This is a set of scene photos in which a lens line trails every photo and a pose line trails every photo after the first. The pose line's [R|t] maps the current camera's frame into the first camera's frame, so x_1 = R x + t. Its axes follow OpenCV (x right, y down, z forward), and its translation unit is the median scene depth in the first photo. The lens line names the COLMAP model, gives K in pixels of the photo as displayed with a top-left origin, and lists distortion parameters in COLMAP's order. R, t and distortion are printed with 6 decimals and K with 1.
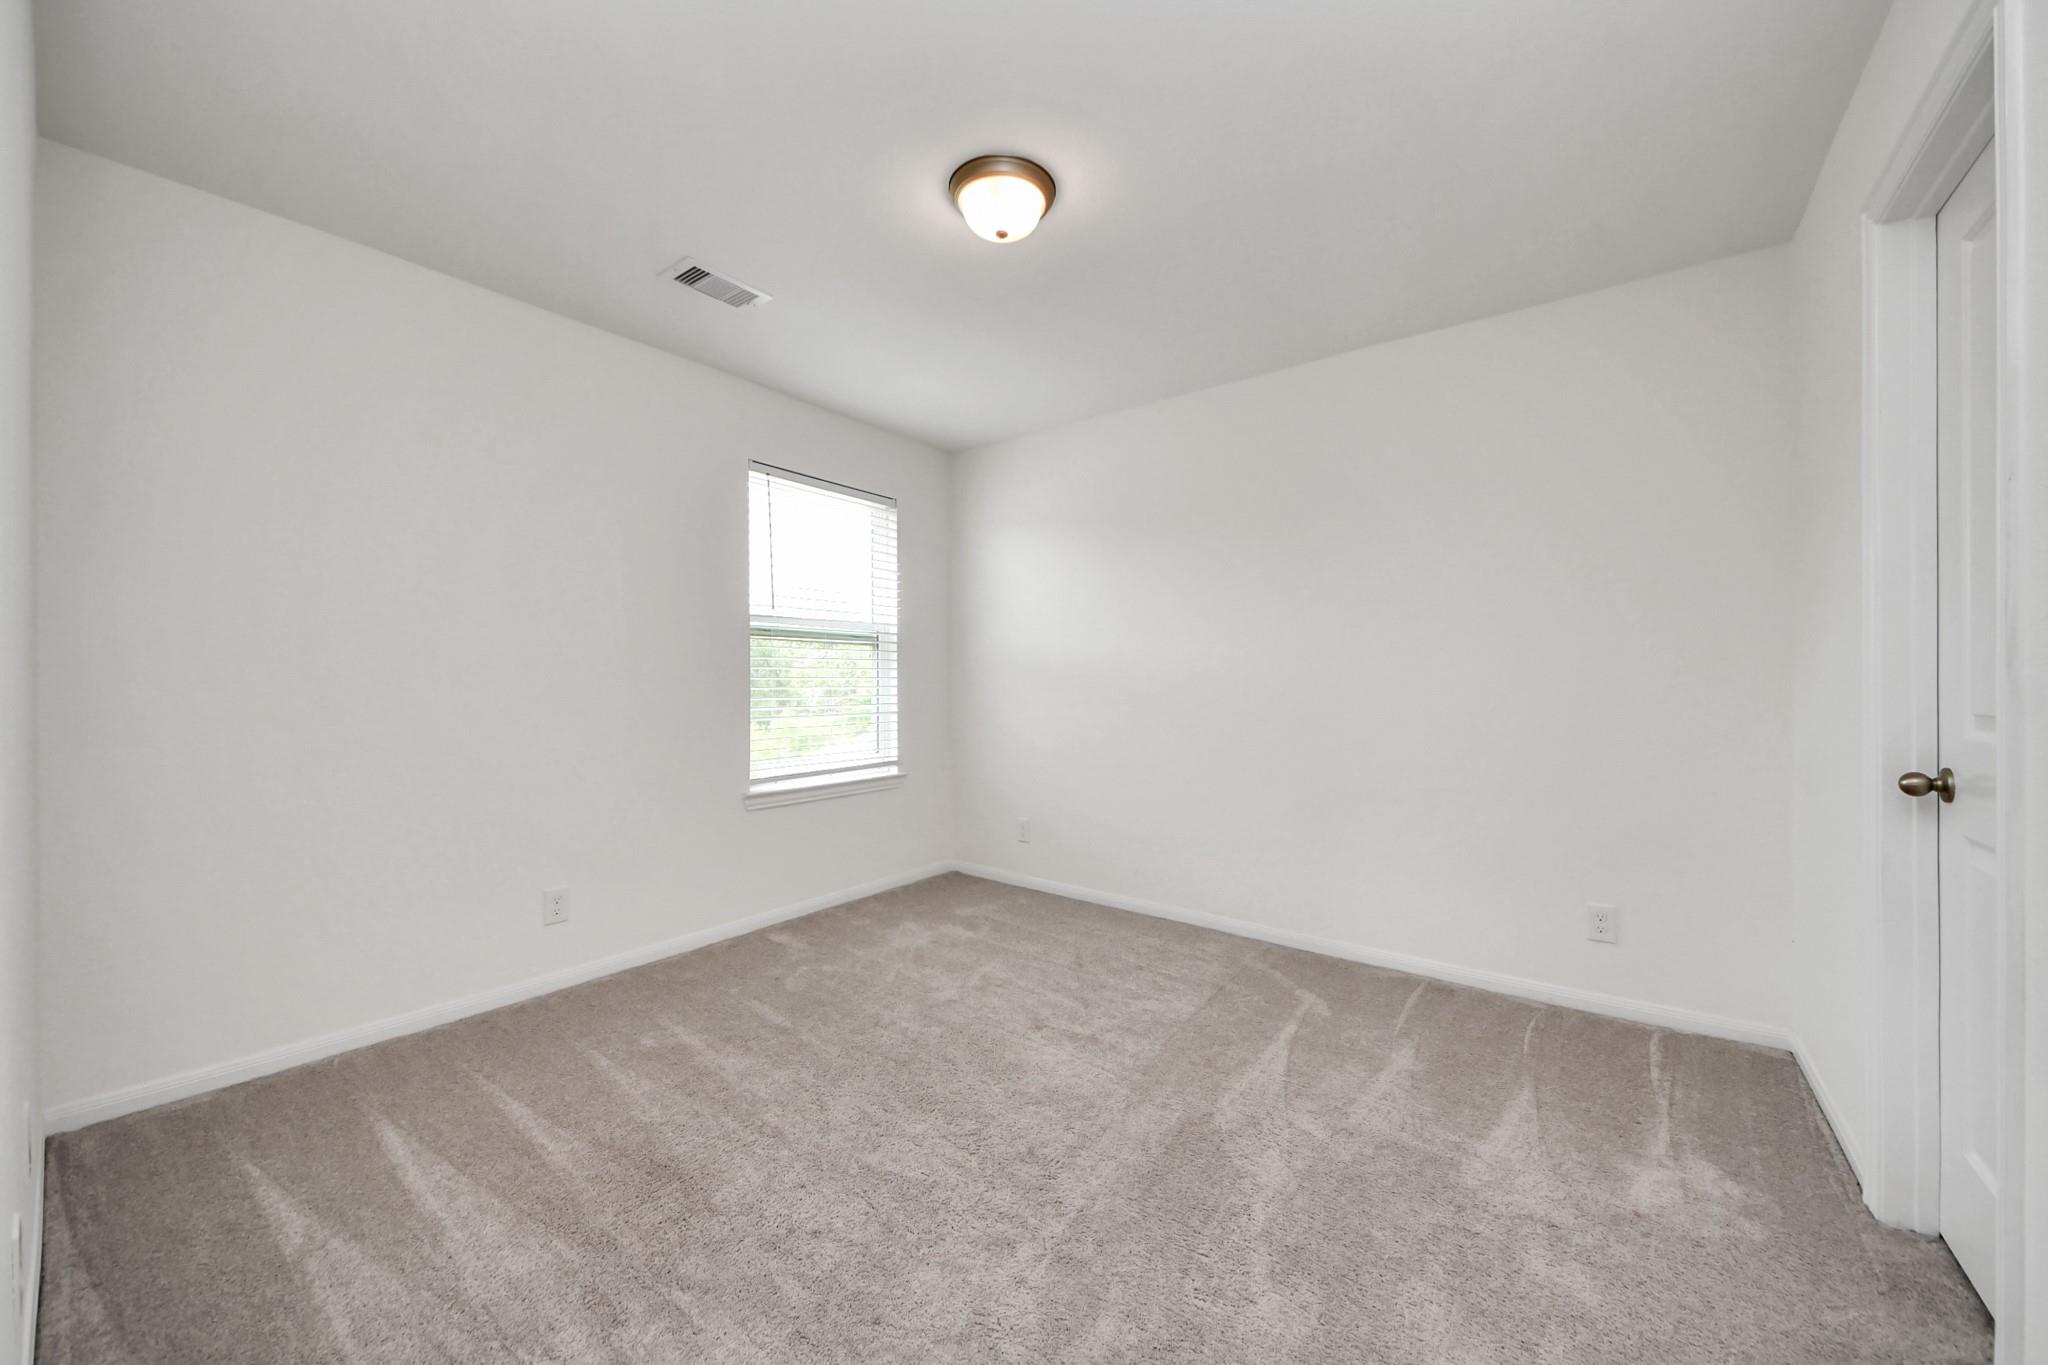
lens RADIAL K [[728.4, 0, 1024.0], [0, 728.4, 682.5], [0, 0, 1]] dist [0.000821, 0.000054]
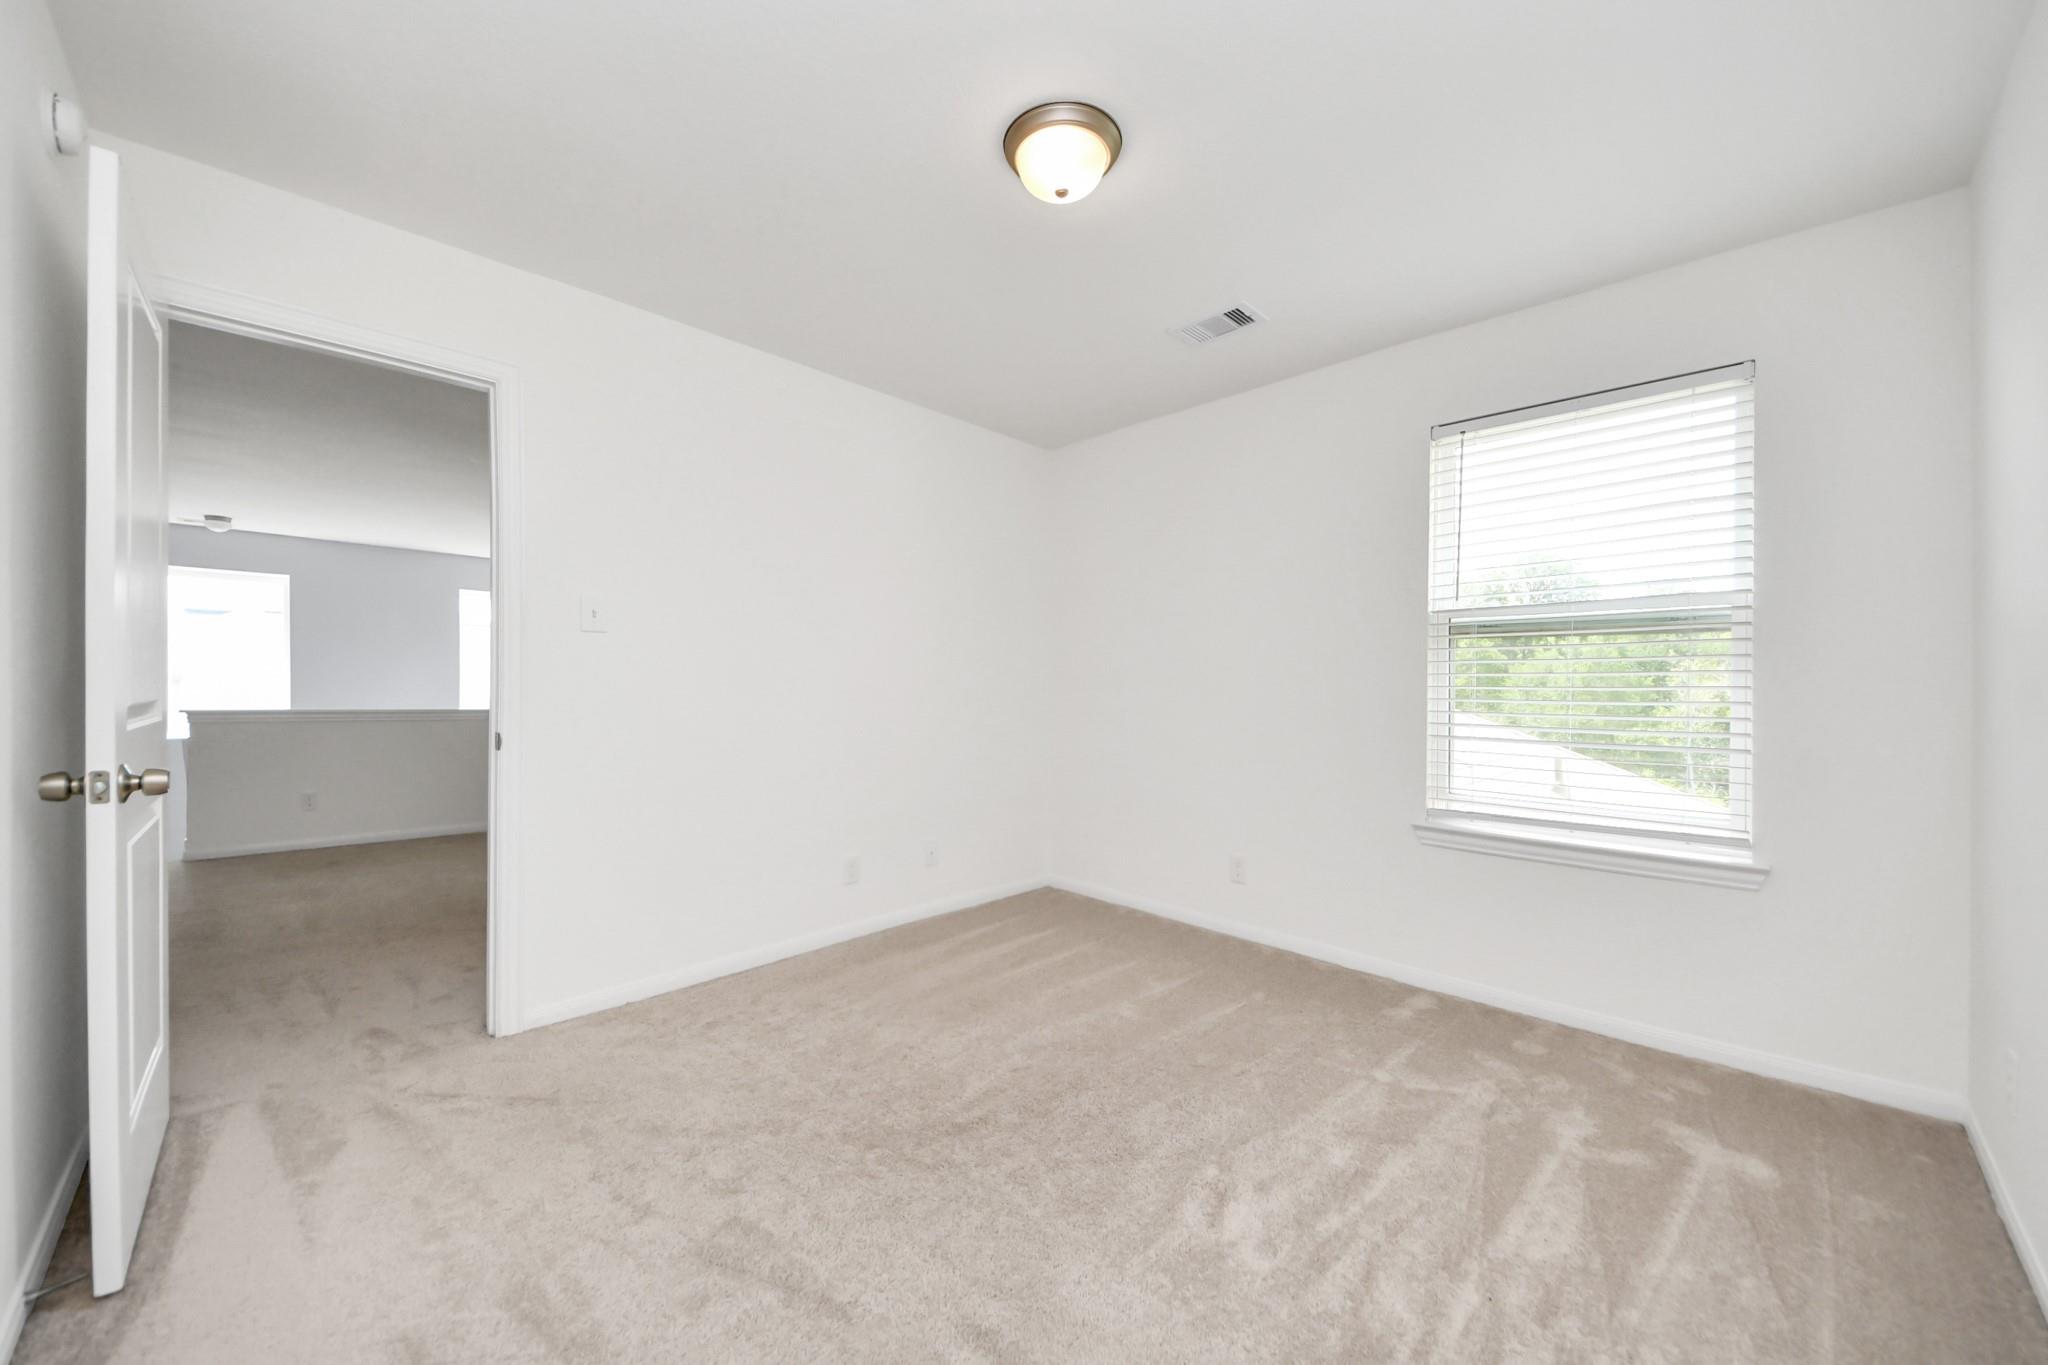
lens RADIAL K [[764.0, 0, 1024.0], [0, 764.0, 682.5], [0, 0, 1]] dist [-0.001134, -0.000274]
pose [[-0.134338, -0.003504, -0.990929, 0.549262], [-0.007665, 0.999968, -0.002497, -0.005564], [0.990906, 0.007260, -0.134360, 0.640720]]
